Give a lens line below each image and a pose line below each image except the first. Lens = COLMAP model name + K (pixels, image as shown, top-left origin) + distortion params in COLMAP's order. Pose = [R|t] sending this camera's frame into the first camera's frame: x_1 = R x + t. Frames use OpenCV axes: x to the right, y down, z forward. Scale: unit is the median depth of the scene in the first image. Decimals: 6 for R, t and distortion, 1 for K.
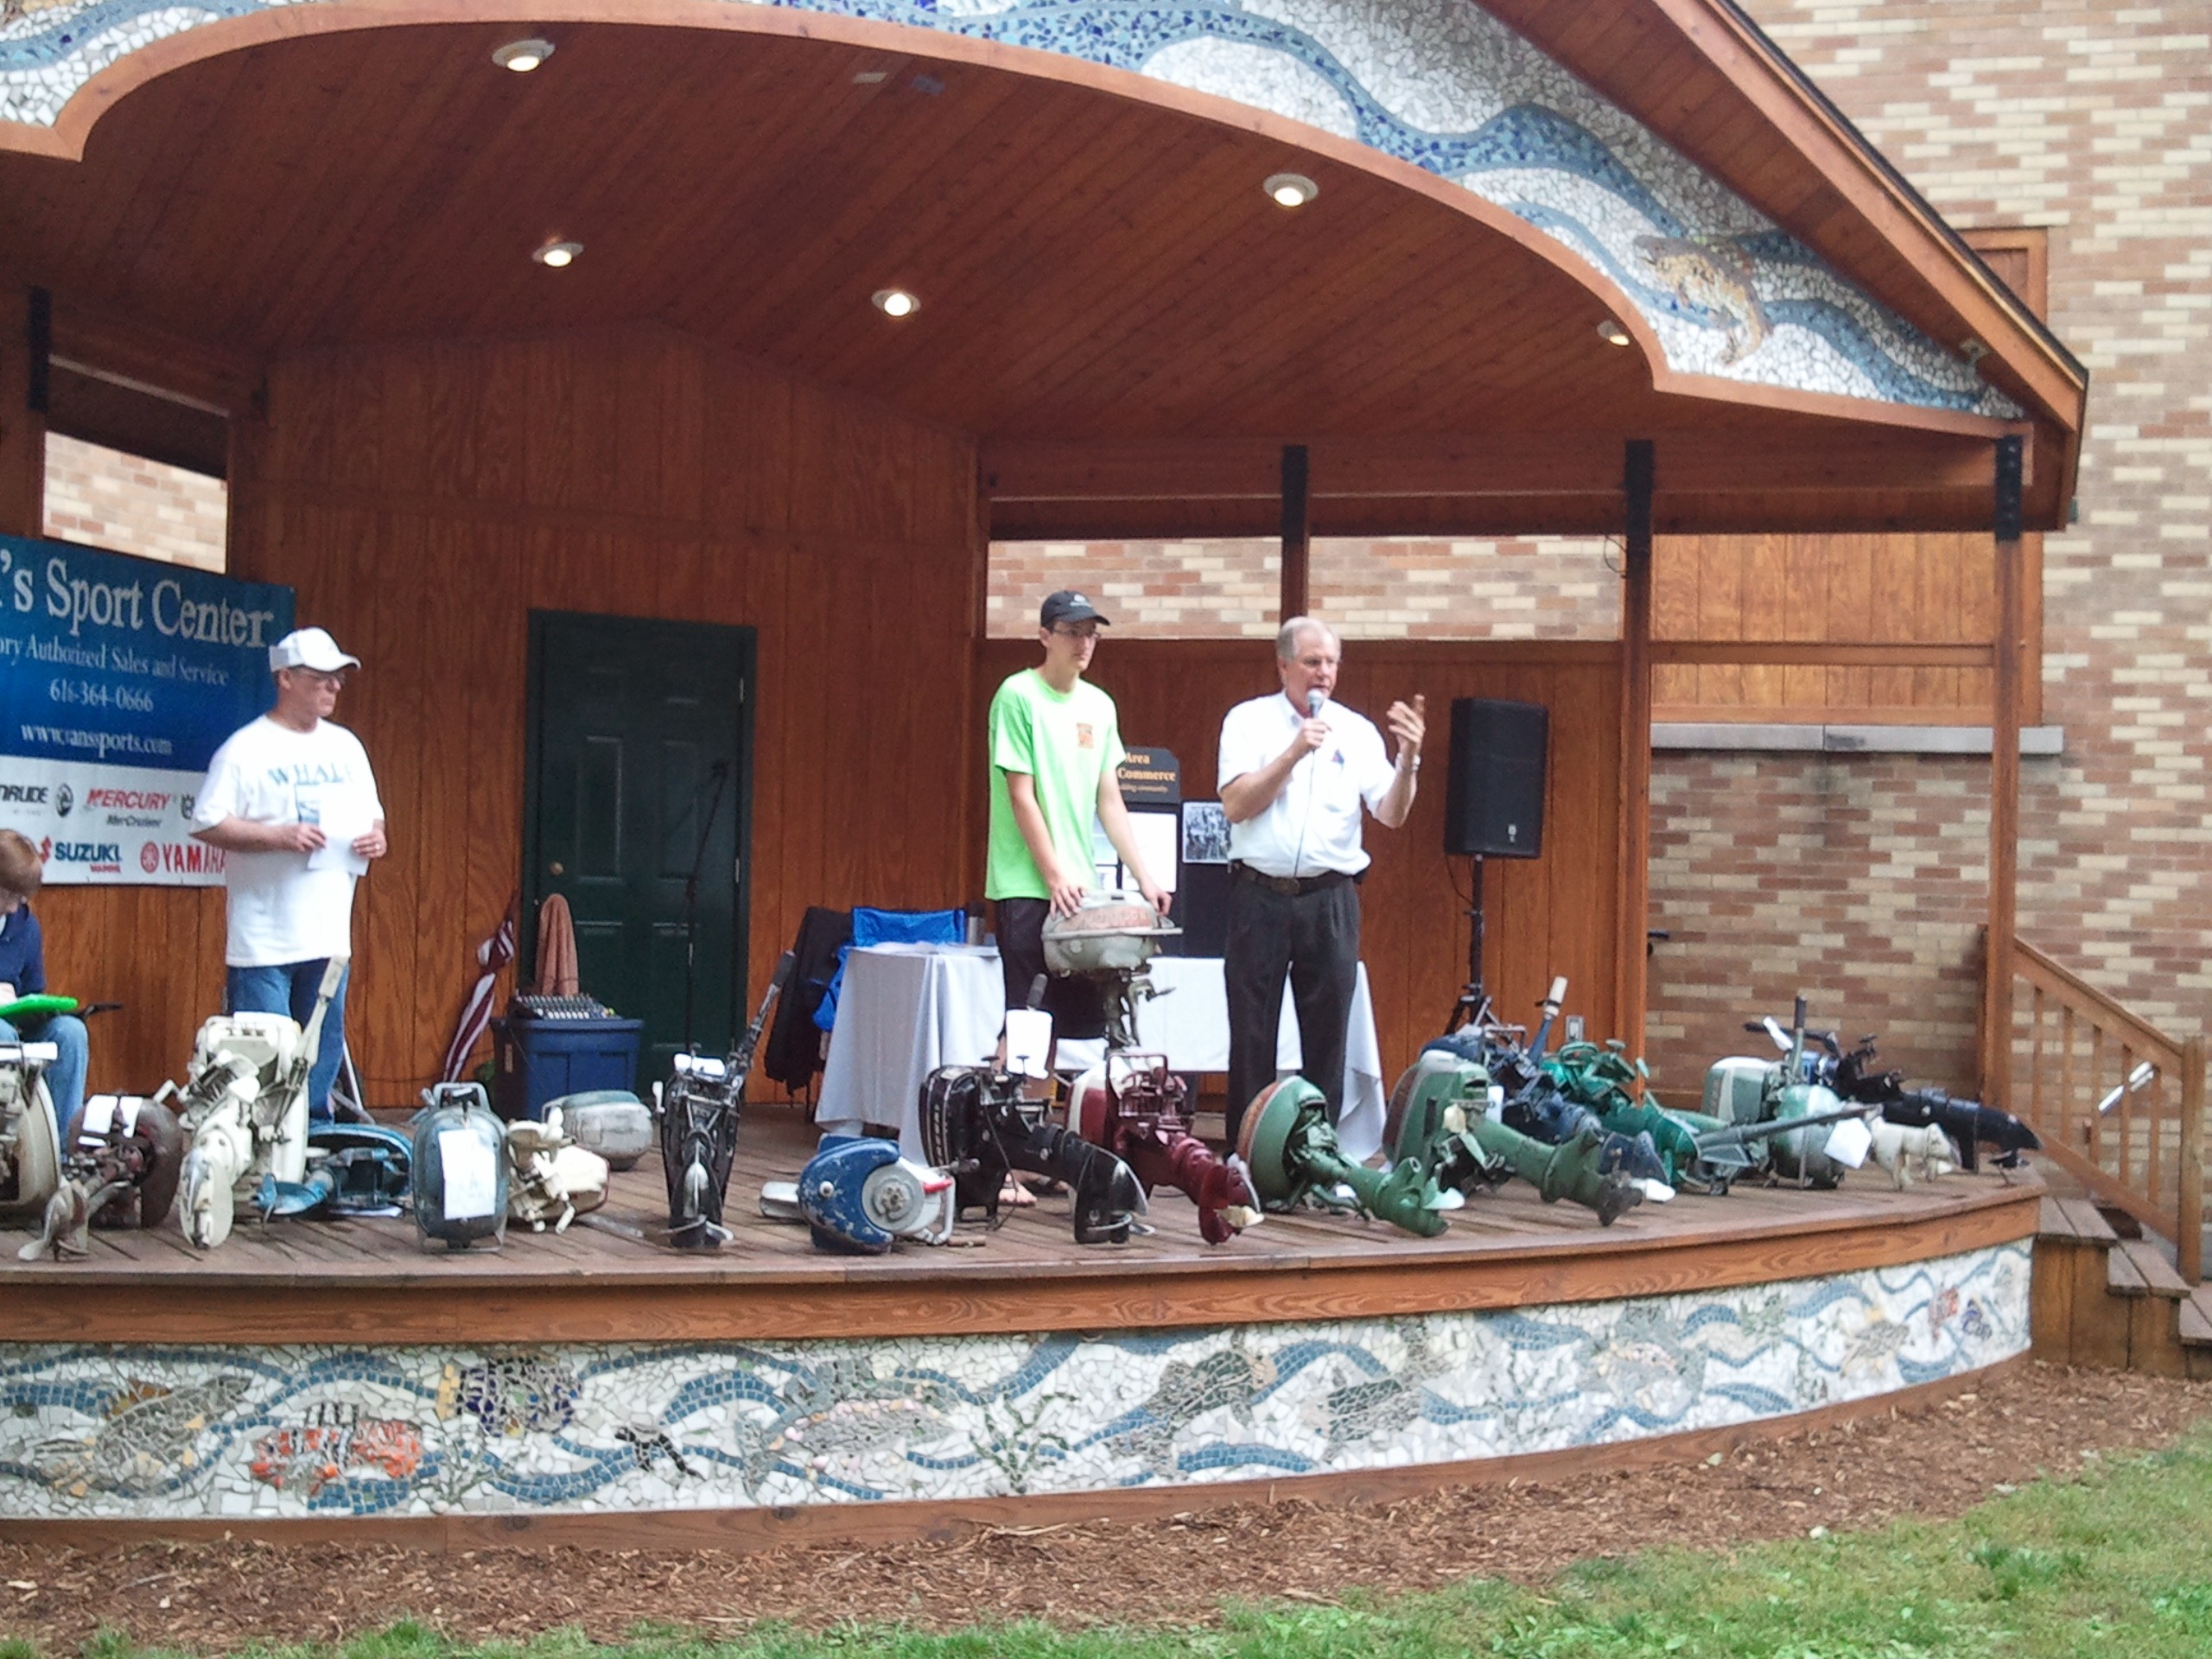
lens RADIAL K [[2949.3, 0, 1106.0], [0, 2949.3, 829.5], [0, 0, 1]] dist [-0.008571, -0.307078]
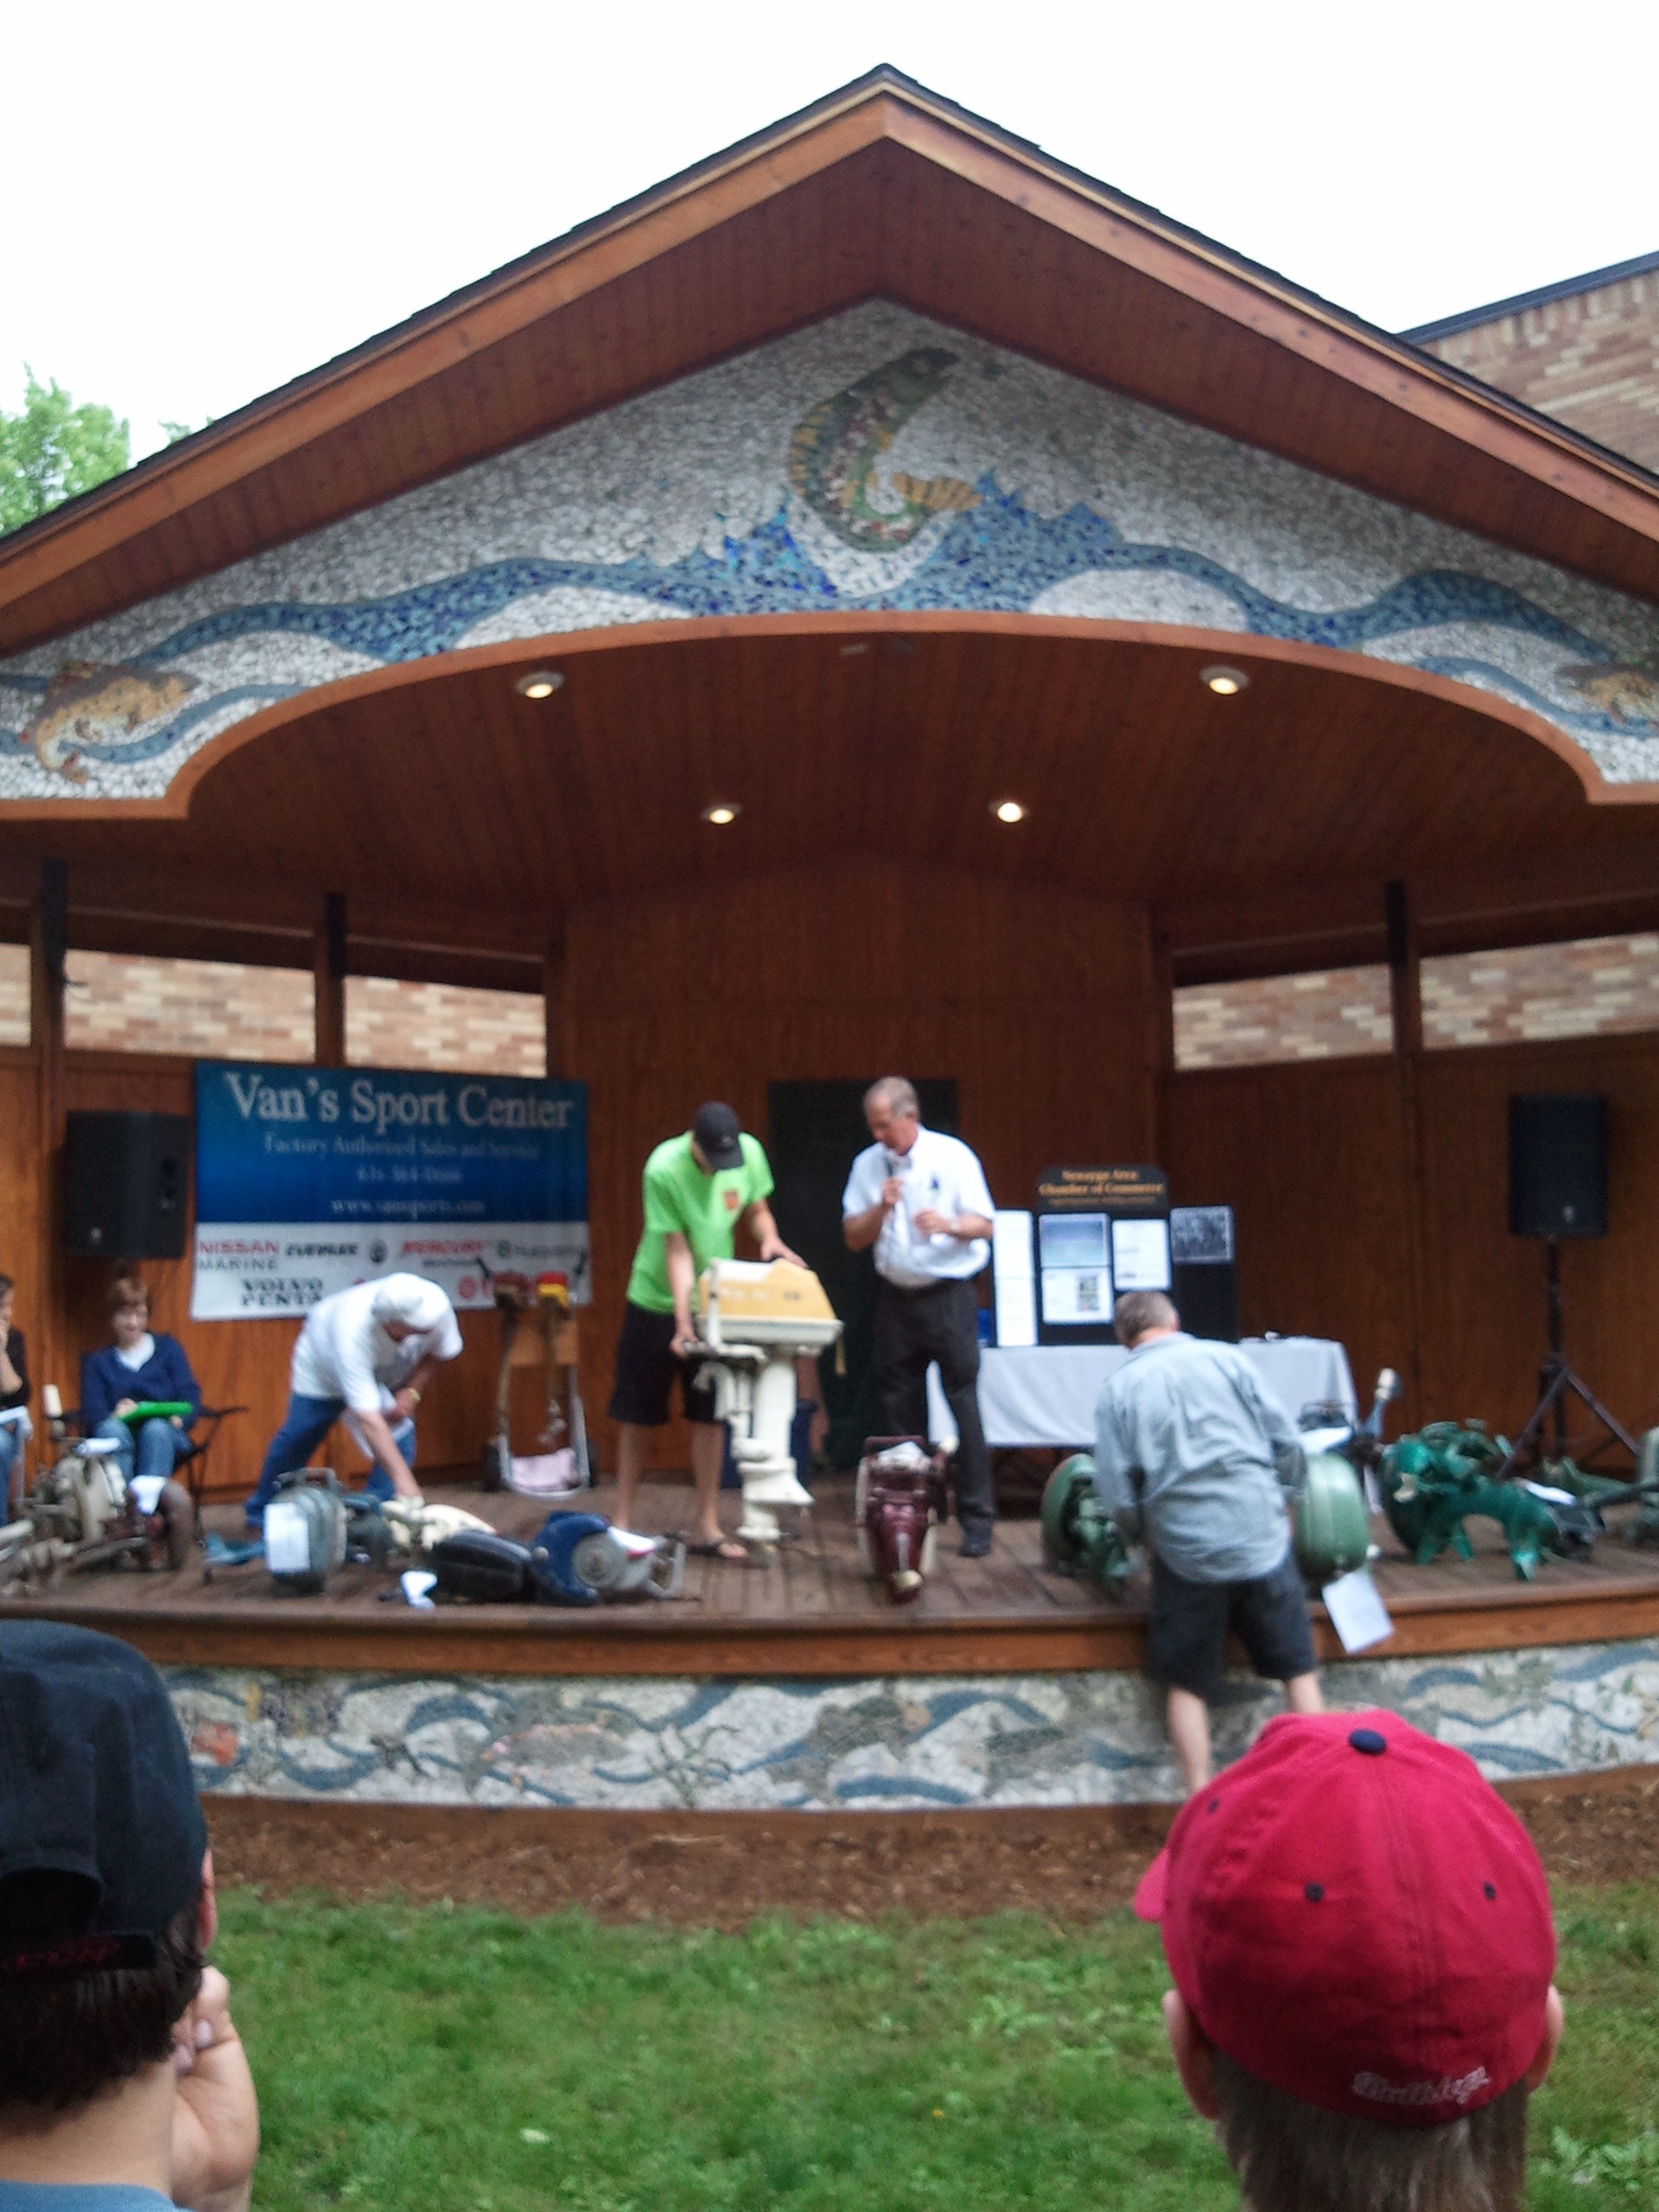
lens RADIAL K [[2451.9, 0, 882.9], [0, 2451.9, 939.9], [0, 0, 1]] dist [-0.054391, -0.171375]
pose [[0.870788, -0.105483, -0.480210, 0.470613], [0.052732, 0.991118, -0.122087, -0.003406], [0.488823, 0.080989, 0.868615, 0.114254]]
